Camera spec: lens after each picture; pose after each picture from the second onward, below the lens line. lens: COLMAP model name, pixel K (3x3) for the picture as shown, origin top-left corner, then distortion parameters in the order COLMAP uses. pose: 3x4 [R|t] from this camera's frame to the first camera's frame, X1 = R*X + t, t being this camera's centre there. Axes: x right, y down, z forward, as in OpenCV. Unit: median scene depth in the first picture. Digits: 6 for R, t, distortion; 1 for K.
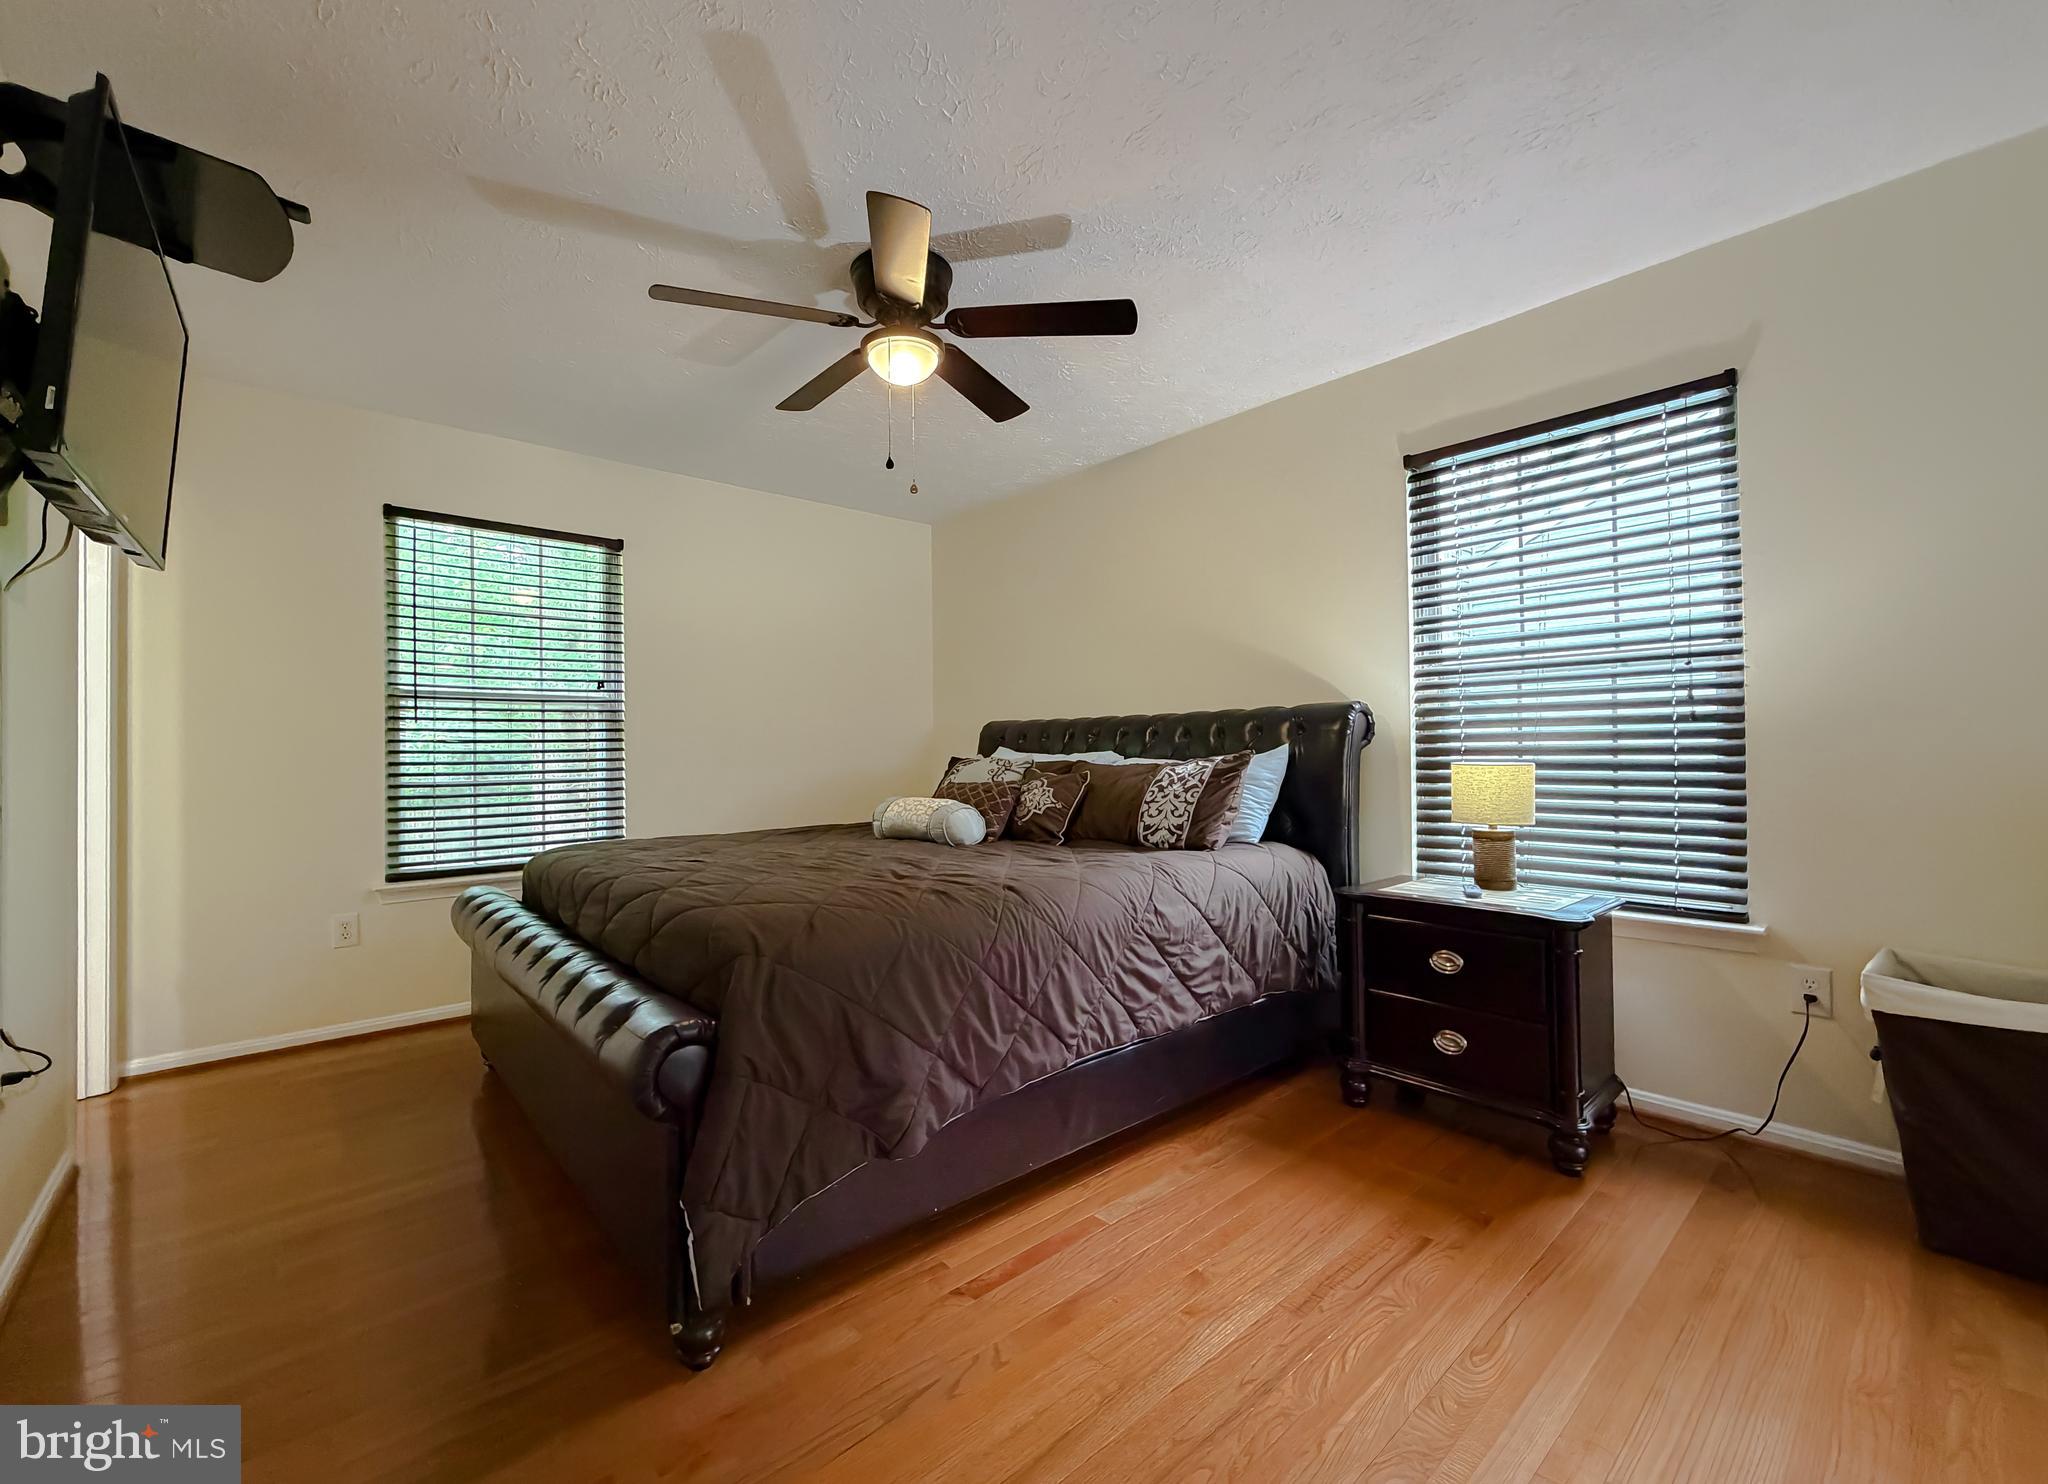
lens RADIAL K [[850.6, 0, 1018.6], [0, 850.6, 747.0], [0, 0, 1]] dist [-0.001933, -0.000015]
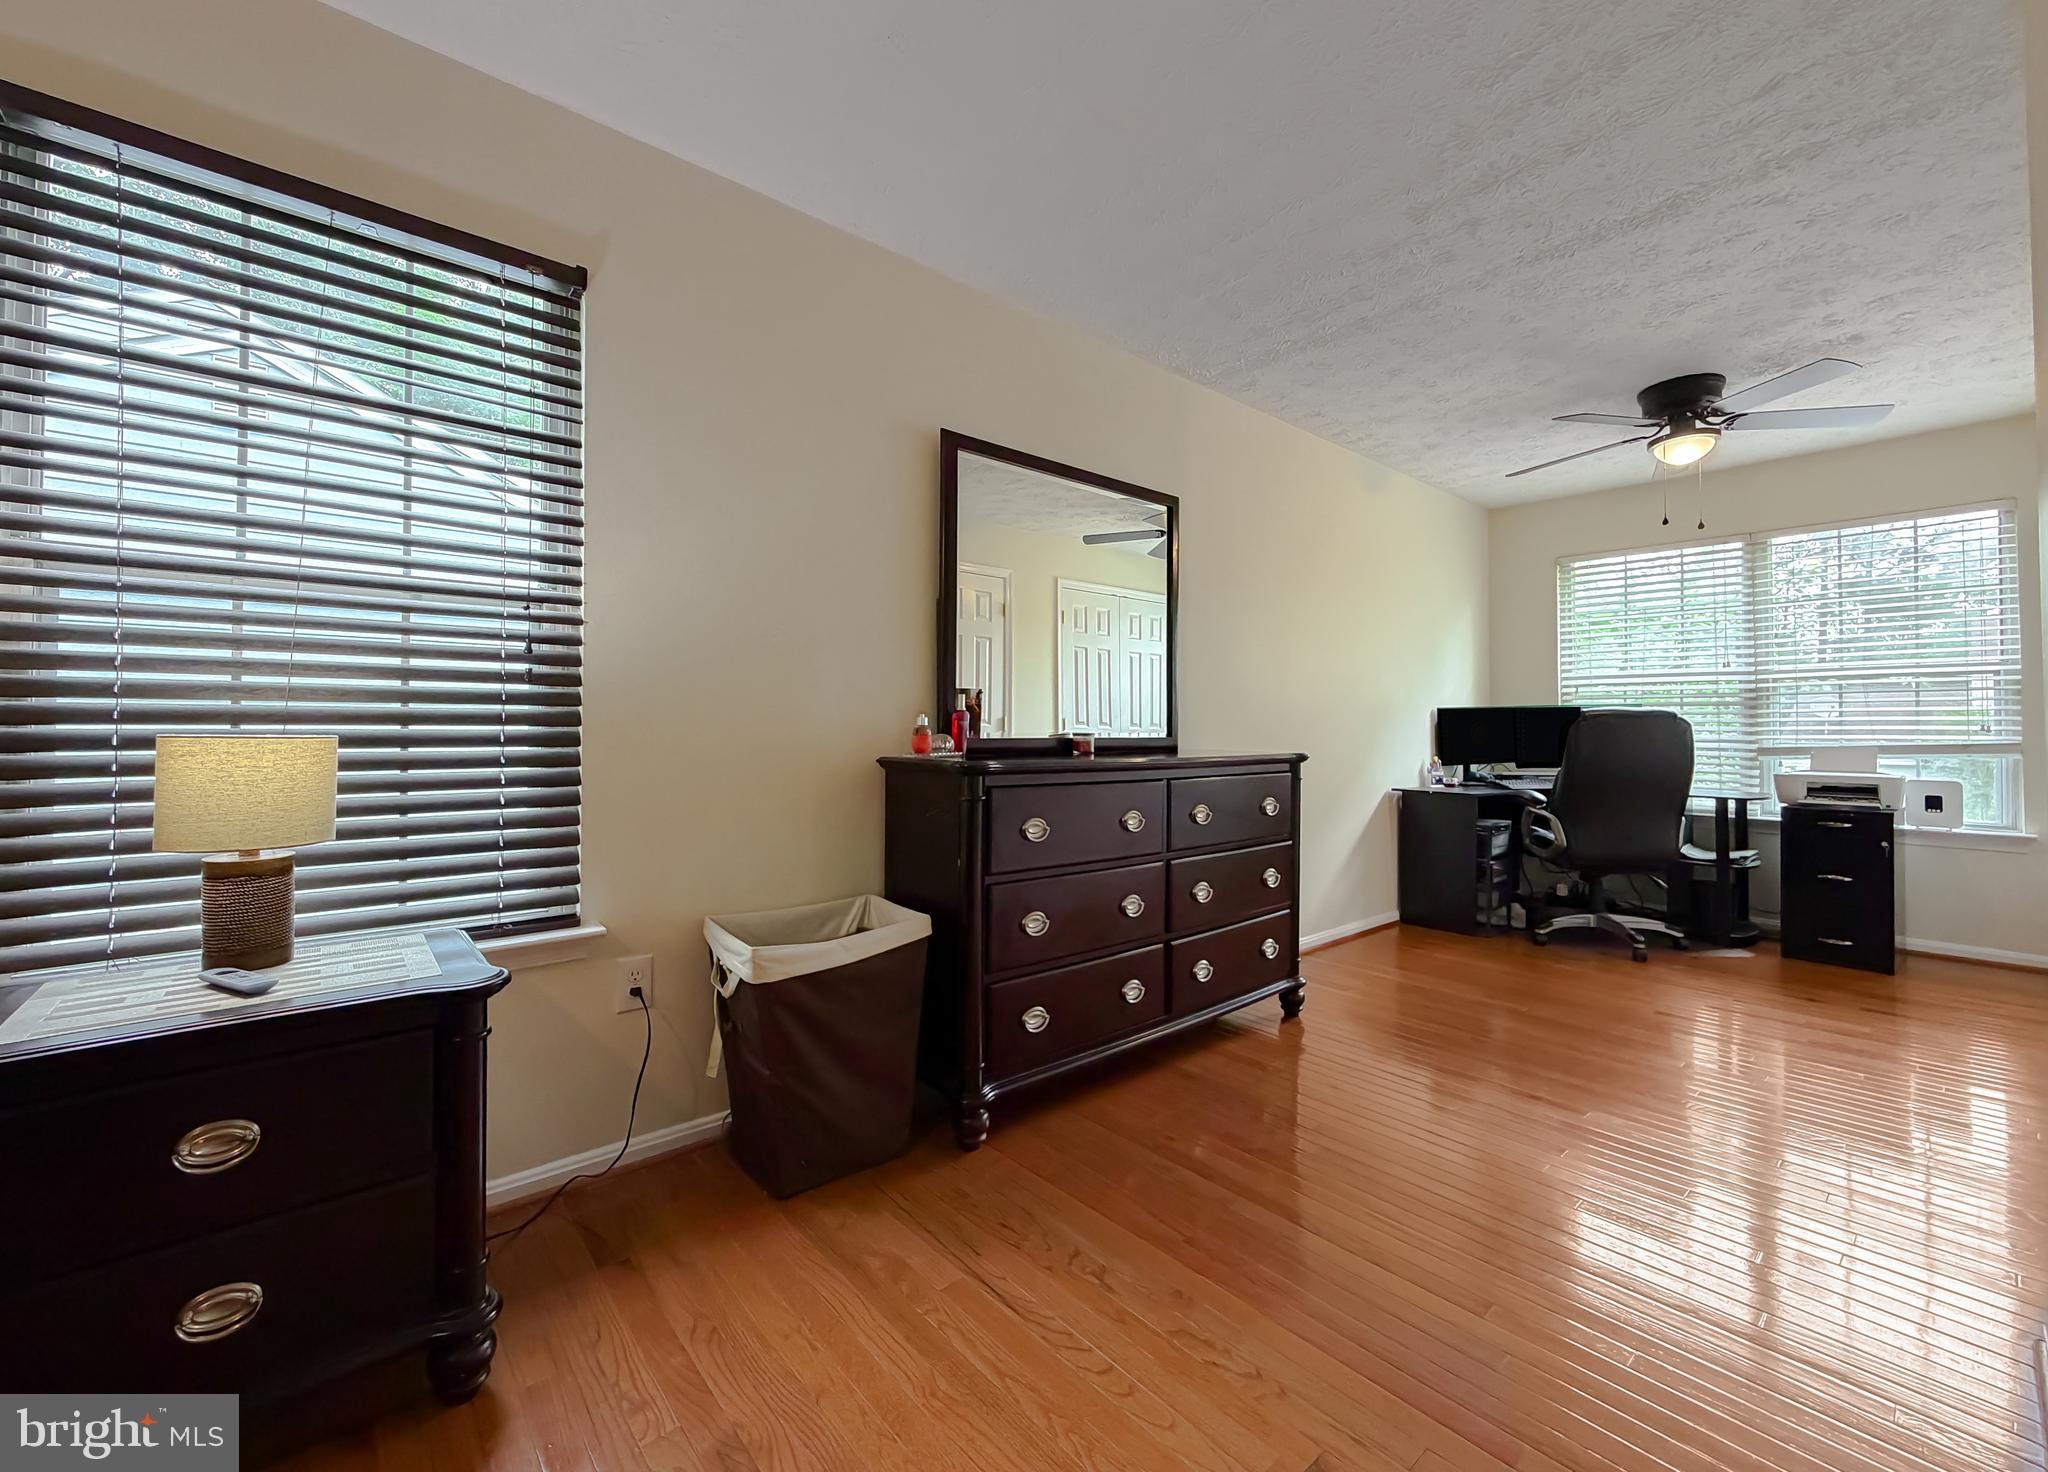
lens RADIAL K [[832.1, 0, 1018.3], [0, 832.1, 713.7], [0, 0, 1]] dist [0.000569, 0.000081]
pose [[0.009811, 0.020031, 0.999751, 0.027779], [-0.022226, 0.999557, -0.019809, 0.003644], [-0.999705, -0.022026, 0.010252, 0.537201]]
